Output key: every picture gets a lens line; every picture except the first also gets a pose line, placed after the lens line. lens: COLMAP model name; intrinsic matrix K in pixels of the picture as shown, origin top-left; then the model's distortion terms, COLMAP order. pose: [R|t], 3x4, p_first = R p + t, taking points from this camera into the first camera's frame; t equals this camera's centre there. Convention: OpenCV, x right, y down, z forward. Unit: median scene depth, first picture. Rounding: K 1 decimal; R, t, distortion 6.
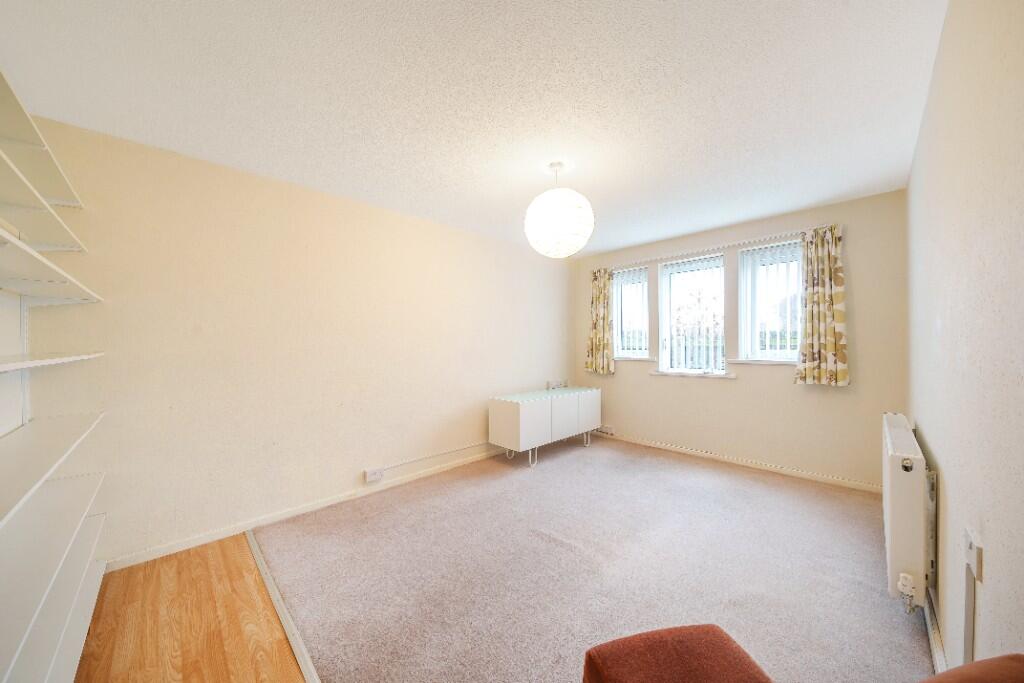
lens RADIAL K [[355.4, 0, 508.7], [0, 355.4, 349.7], [0, 0, 1]] dist [0.000101, -0.000002]
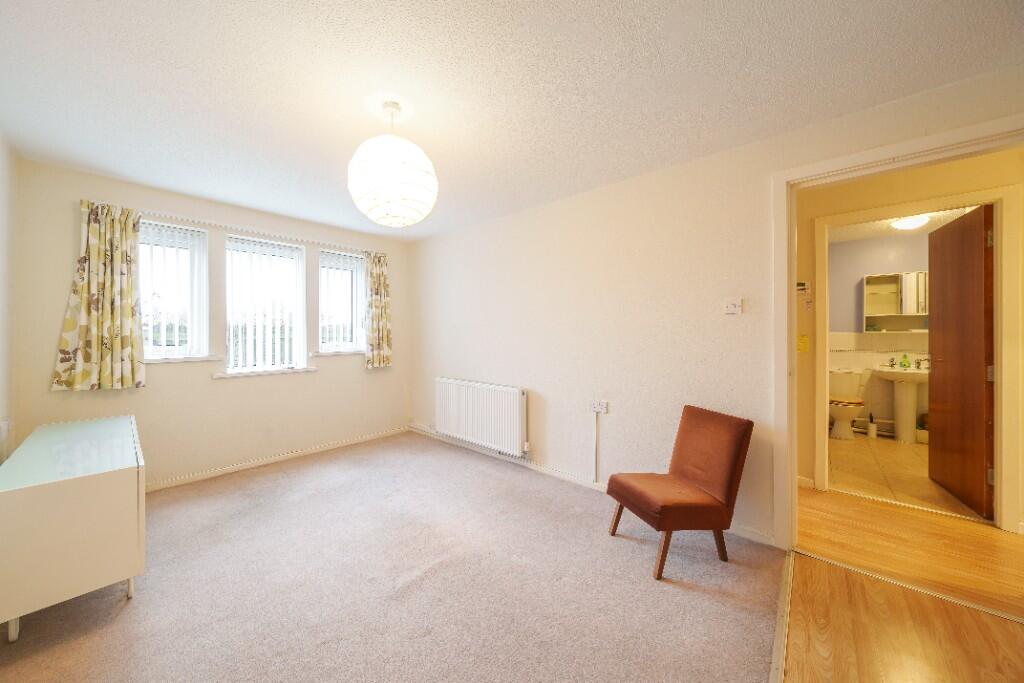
lens RADIAL K [[349.4, 0, 511.8], [0, 349.4, 333.1], [0, 0, 1]] dist [-0.000059, -0.000033]
pose [[-0.073548, 0.011616, 0.997224, -0.378326], [0.018238, 0.999781, -0.010301, -0.006132], [-0.997125, 0.017430, -0.073744, 0.444188]]
